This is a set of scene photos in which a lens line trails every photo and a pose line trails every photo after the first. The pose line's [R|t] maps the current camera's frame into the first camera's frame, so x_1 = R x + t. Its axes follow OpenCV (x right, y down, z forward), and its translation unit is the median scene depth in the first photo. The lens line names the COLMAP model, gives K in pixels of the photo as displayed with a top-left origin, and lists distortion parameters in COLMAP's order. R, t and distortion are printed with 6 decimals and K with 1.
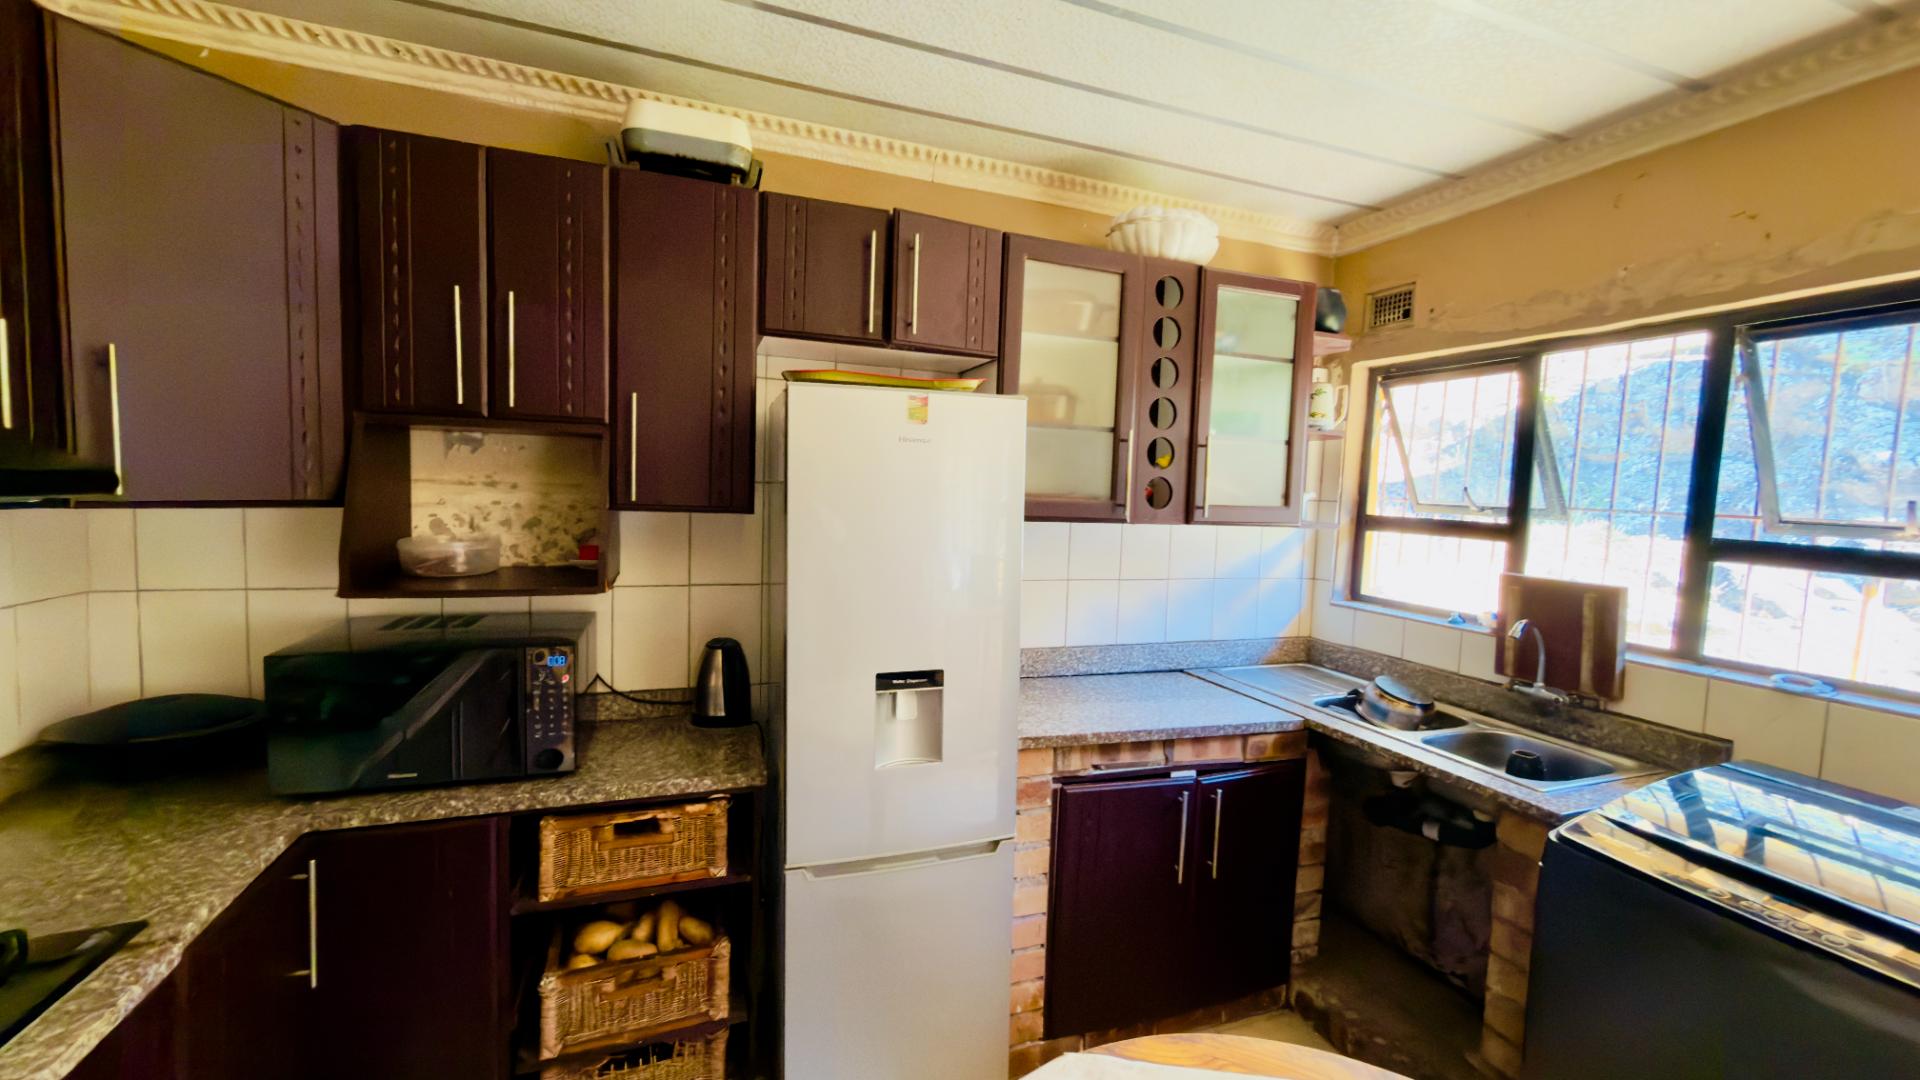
lens RADIAL K [[767.6, 0, 960.5], [0, 767.6, 543.3], [0, 0, 1]] dist [-0.001134, -0.000005]
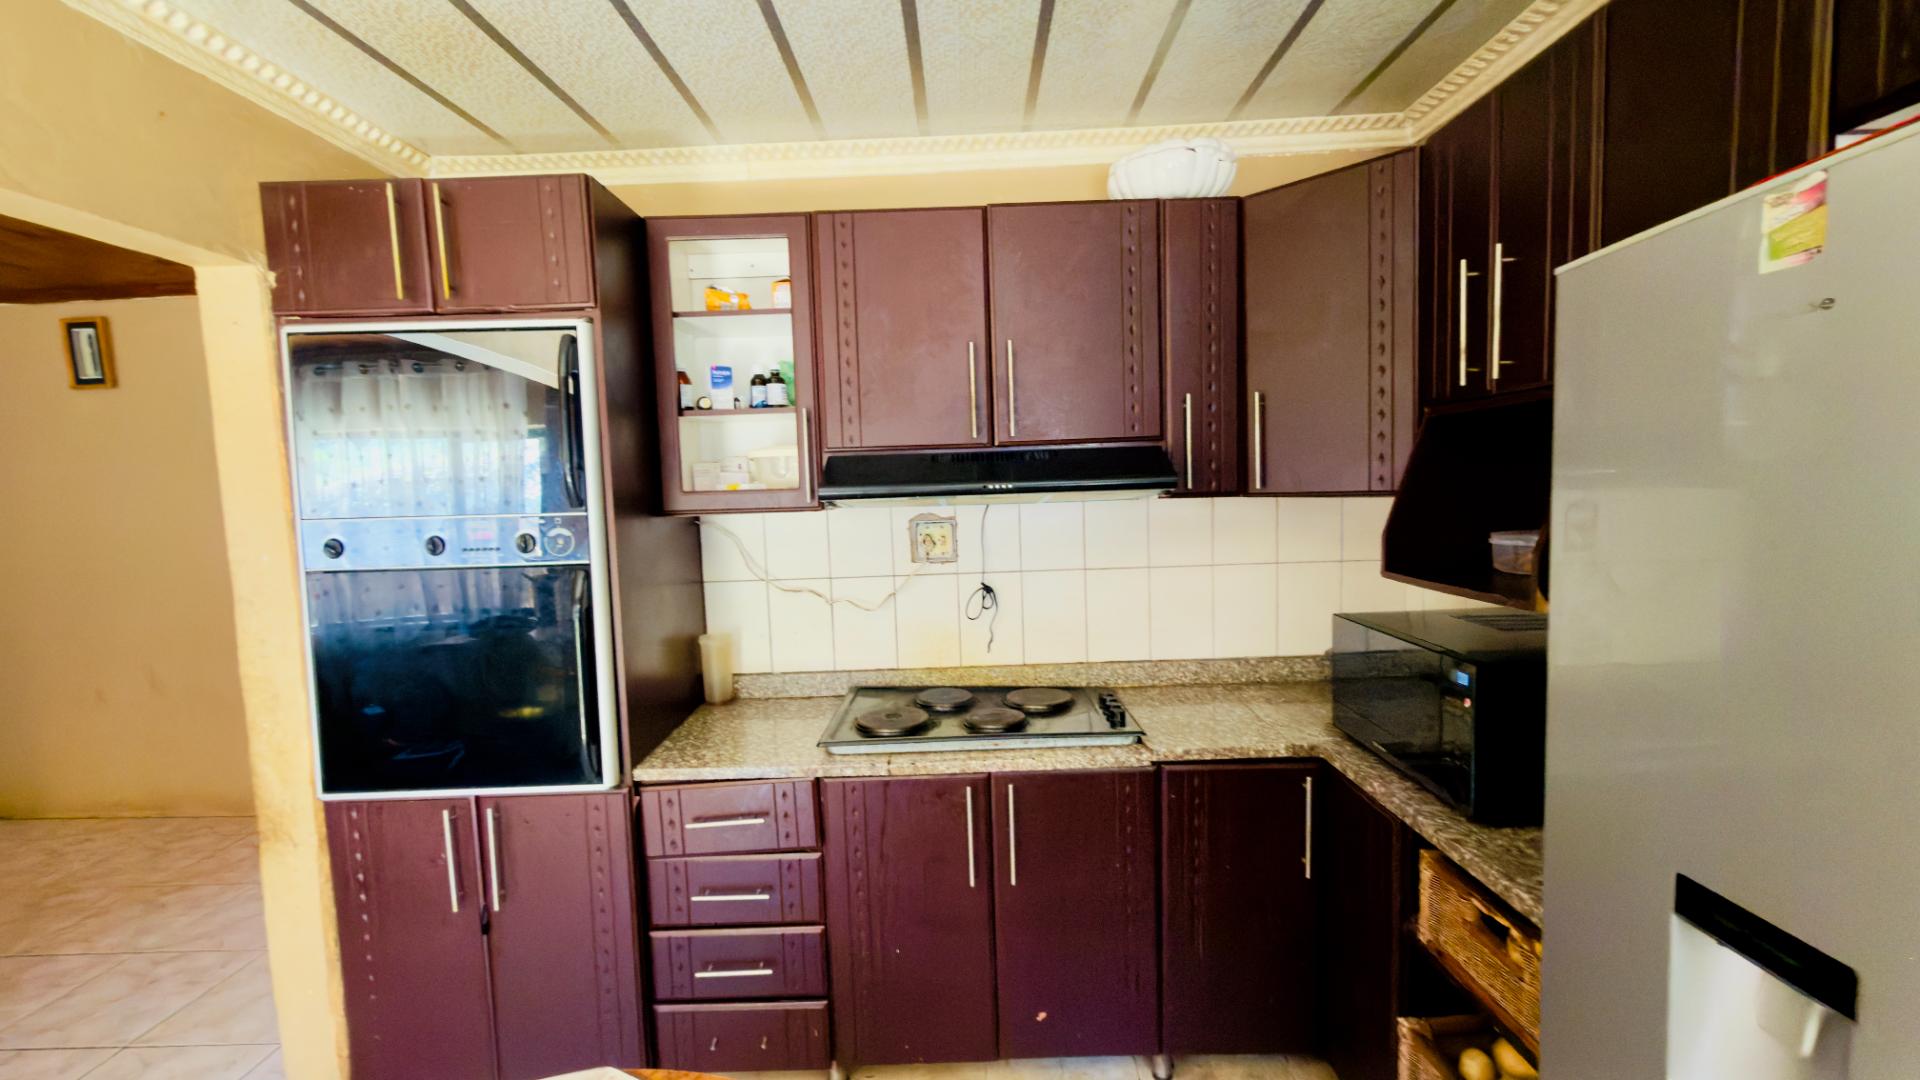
lens RADIAL K [[767.6, 0, 966.0], [0, 767.6, 540.2], [0, 0, 1]] dist [-0.001134, -0.000005]
pose [[-0.359304, 0.049186, -0.931924, 0.375464], [-0.046868, 0.996399, 0.070660, -0.026977], [0.932043, 0.069066, -0.355704, 0.658030]]
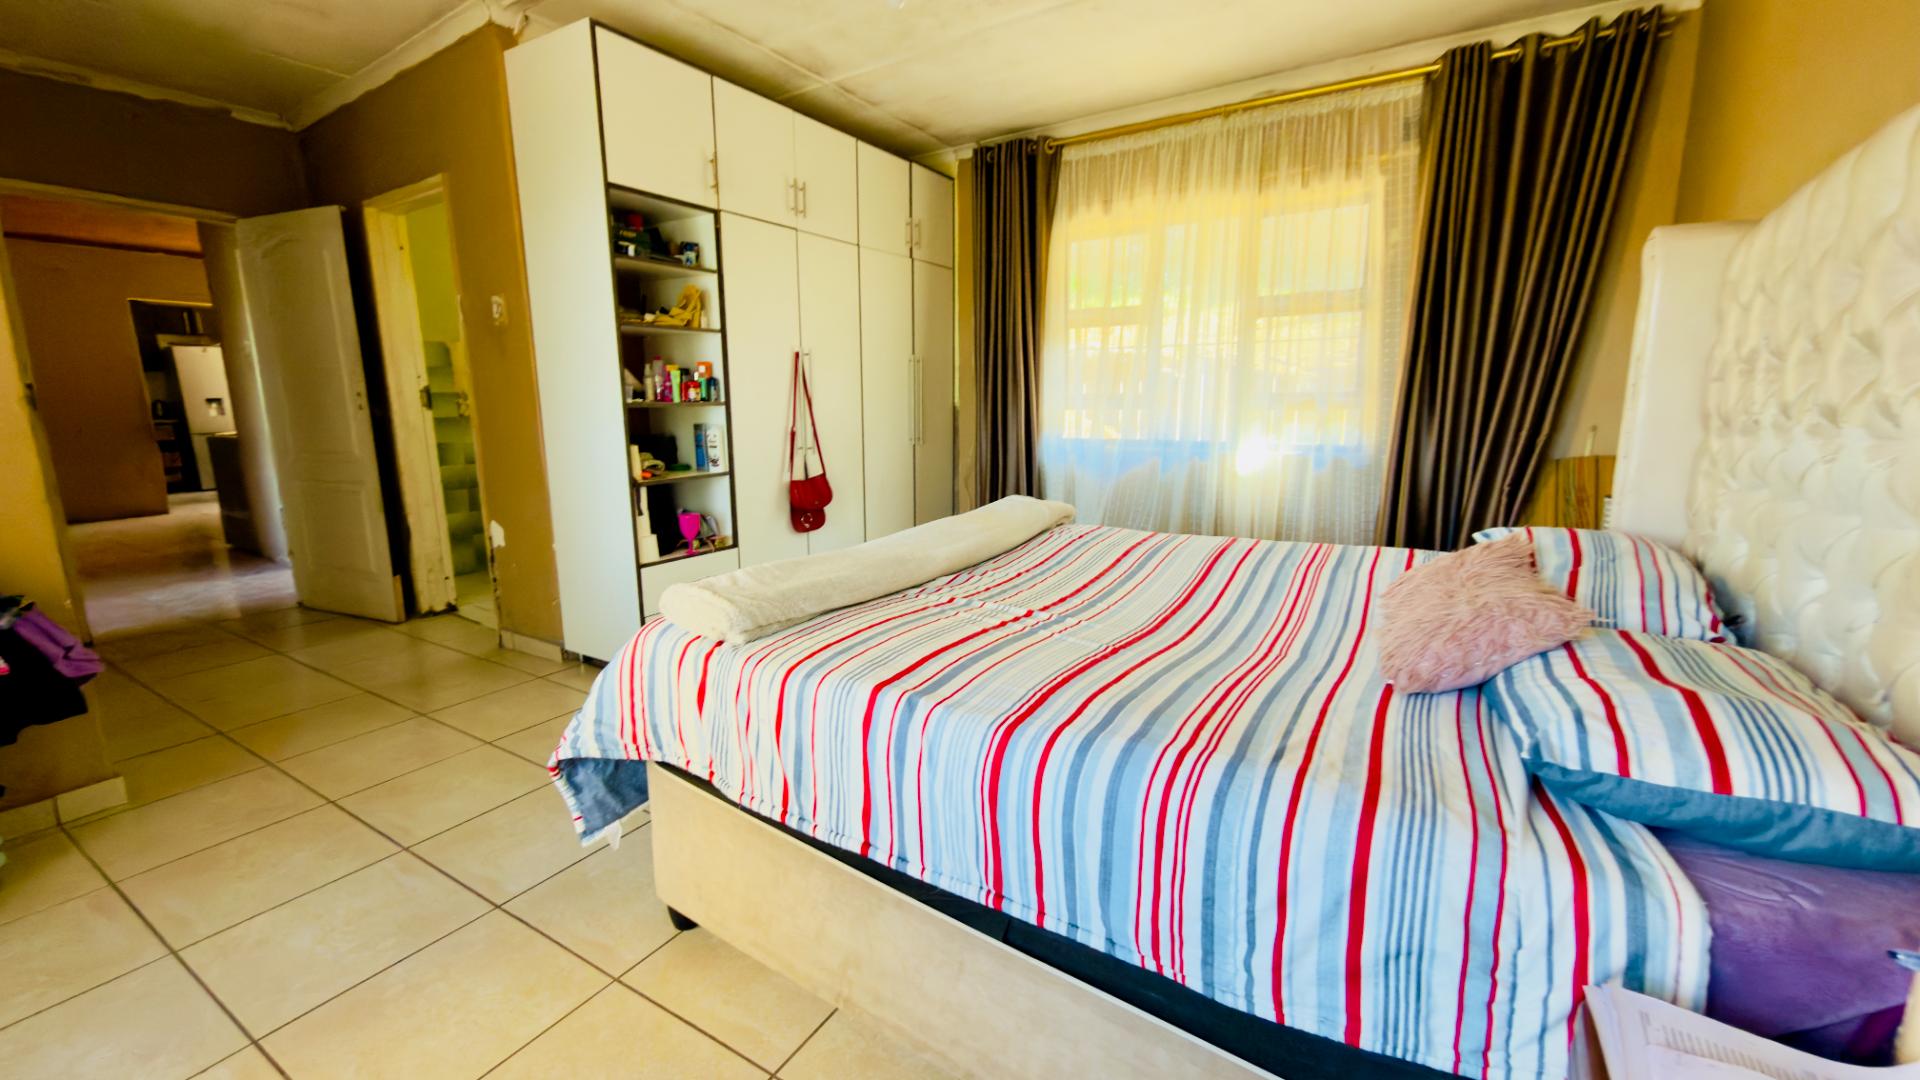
lens RADIAL K [[767.6, 0, 959.8], [0, 767.6, 559.3], [0, 0, 1]] dist [-0.001134, -0.000005]
pose [[0.787178, -0.144613, 0.599531, 0.588635], [0.072409, 0.987068, 0.143018, 0.772337], [-0.612460, -0.069169, 0.787470, -5.732946]]
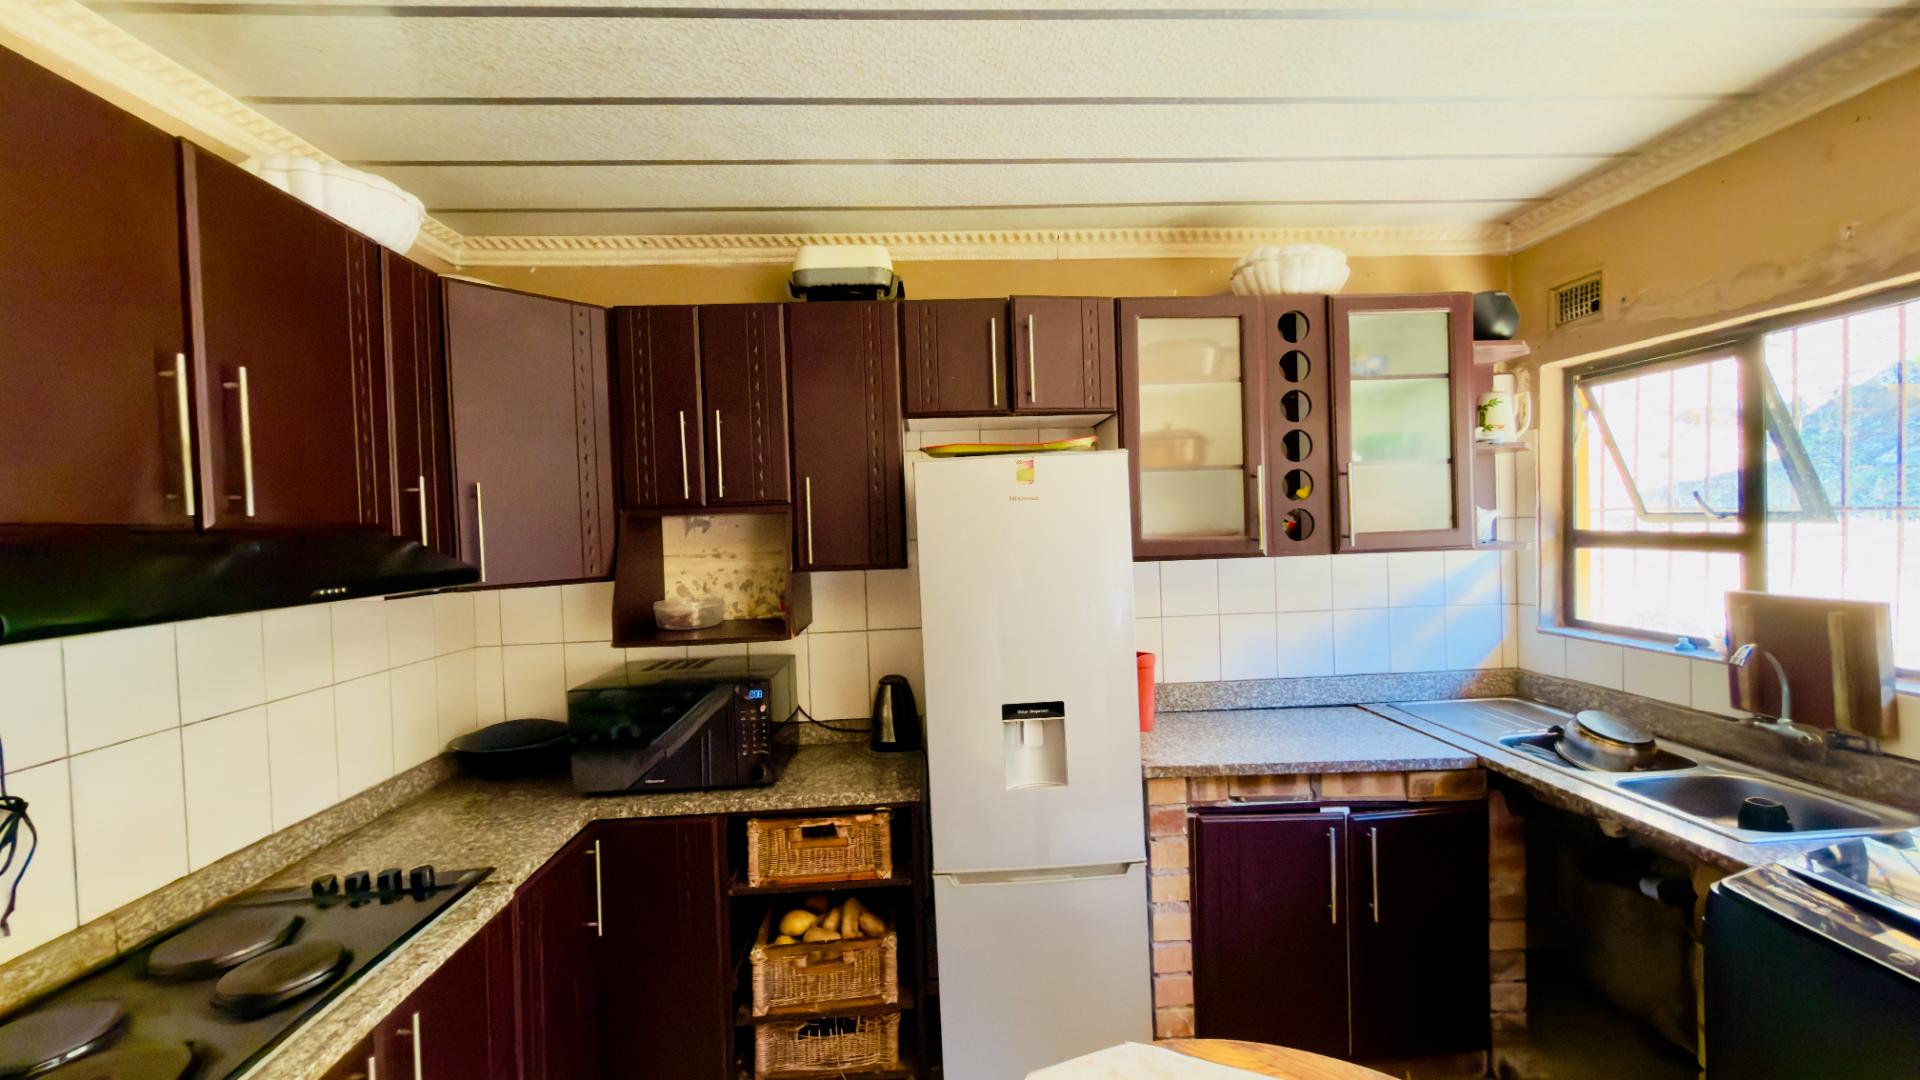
lens RADIAL K [[767.6, 0, 958.8], [0, 767.6, 542.3], [0, 0, 1]] dist [-0.001134, -0.000005]
pose [[0.951326, -0.061976, -0.301889, 0.161197], [0.046830, 0.997266, -0.057161, -0.007338], [0.304606, 0.040242, 0.951628, -0.097357]]
